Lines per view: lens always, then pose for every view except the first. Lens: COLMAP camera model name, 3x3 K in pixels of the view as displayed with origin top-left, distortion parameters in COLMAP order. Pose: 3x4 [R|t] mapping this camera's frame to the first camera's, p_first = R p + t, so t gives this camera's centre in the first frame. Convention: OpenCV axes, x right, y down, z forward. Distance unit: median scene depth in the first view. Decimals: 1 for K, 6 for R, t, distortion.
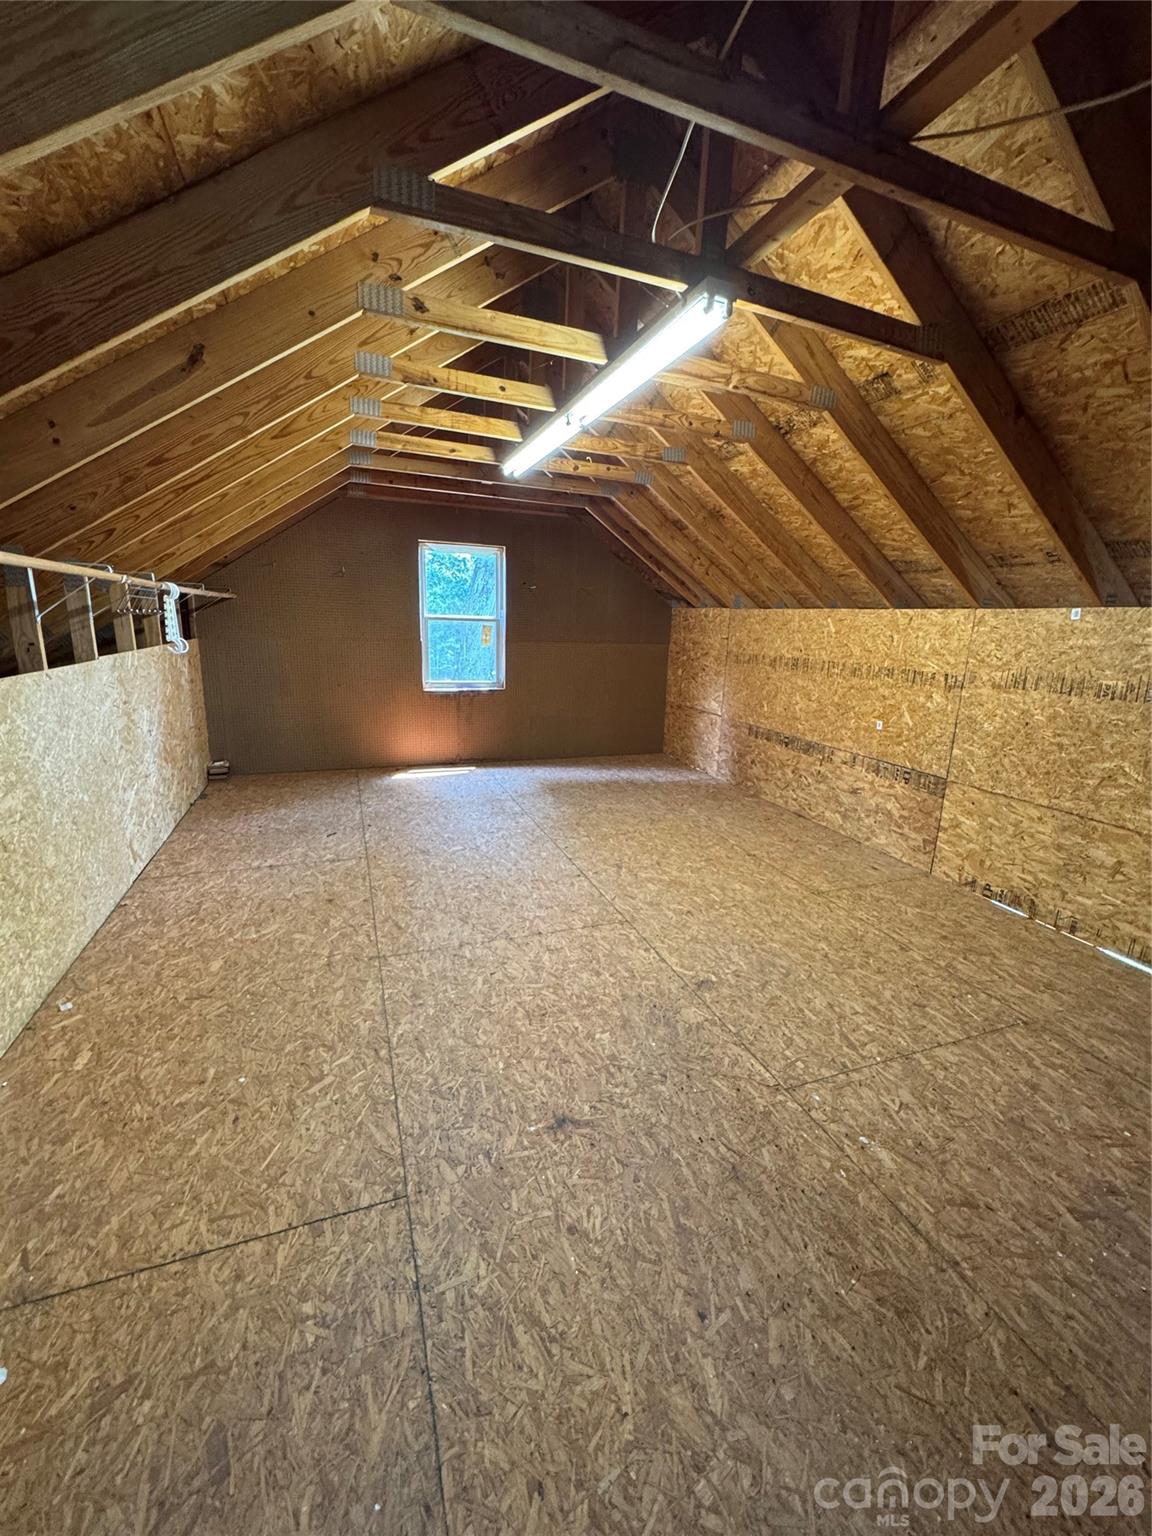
lens RADIAL K [[616.5, 0, 570.1], [0, 616.5, 768.1], [0, 0, 1]] dist [-0.003611, 0.000042]
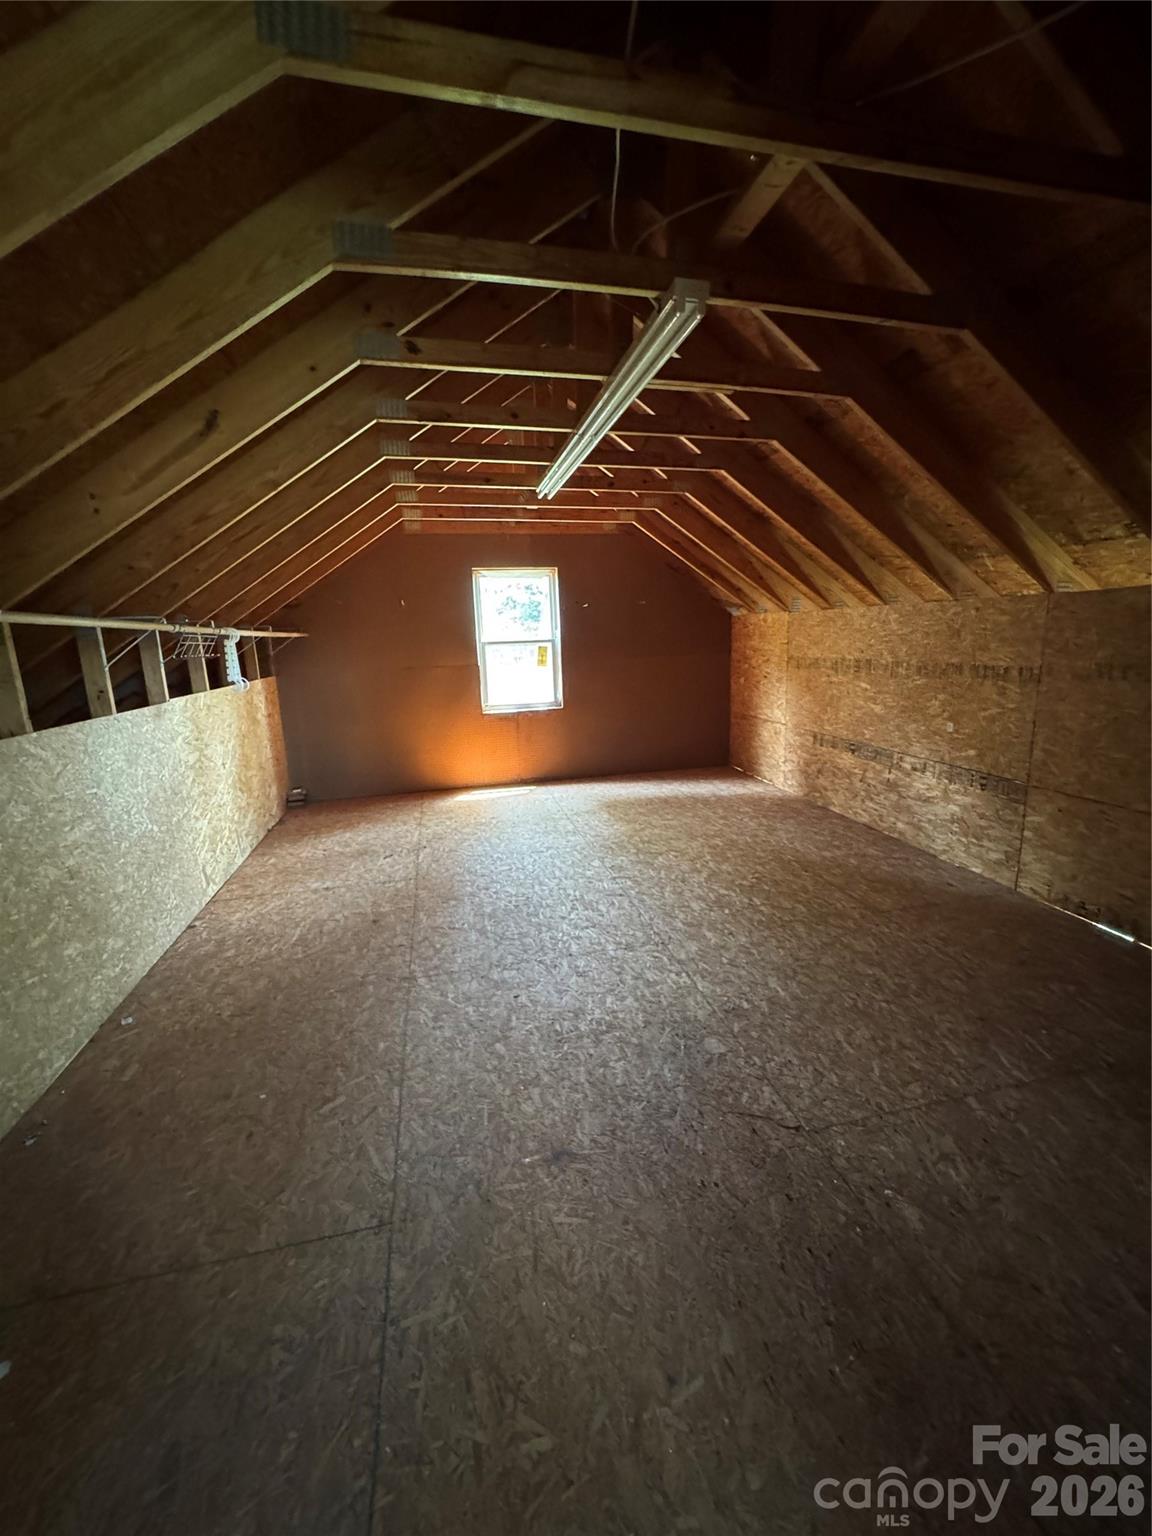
lens RADIAL K [[616.5, 0, 577.6], [0, 616.5, 766.6], [0, 0, 1]] dist [-0.003611, 0.000042]
pose [[0.988605, -0.037662, -0.145746, 0.149829], [0.033588, 0.998976, -0.030317, -0.002915], [0.146739, 0.025077, 0.988857, 0.027932]]
